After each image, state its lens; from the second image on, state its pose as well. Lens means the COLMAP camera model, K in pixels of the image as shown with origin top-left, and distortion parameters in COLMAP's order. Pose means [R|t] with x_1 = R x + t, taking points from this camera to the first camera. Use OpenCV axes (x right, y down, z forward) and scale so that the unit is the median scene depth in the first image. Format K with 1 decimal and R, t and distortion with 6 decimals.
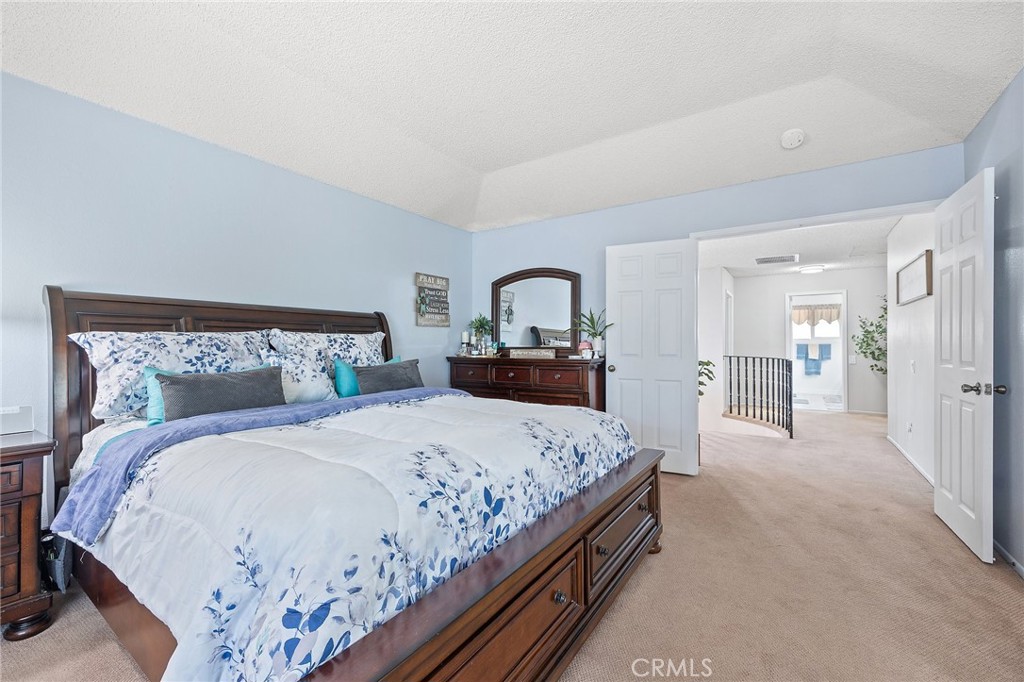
lens RADIAL K [[415.0, 0, 512.0], [0, 415.0, 345.6], [0, 0, 1]] dist [-0.003081, 0.000935]
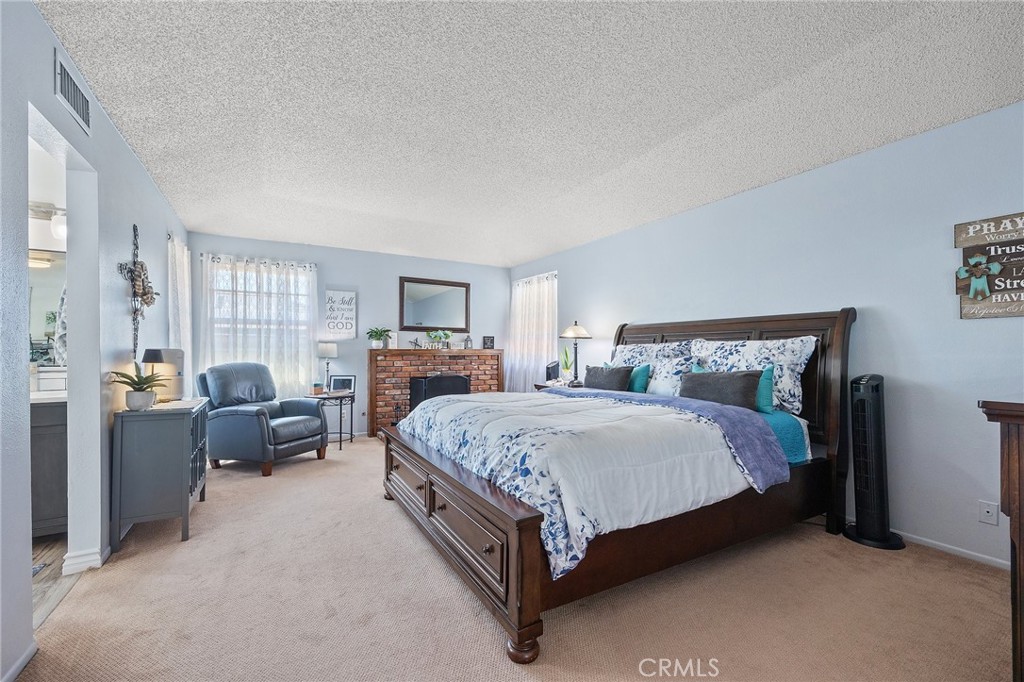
lens RADIAL K [[415.0, 0, 511.5], [0, 415.0, 345.2], [0, 0, 1]] dist [-0.003081, 0.000935]
pose [[-0.430477, -0.008820, -0.902559, 0.535892], [-0.001352, 0.999957, -0.009127, -0.006265], [0.902601, -0.002709, -0.430470, 0.691658]]
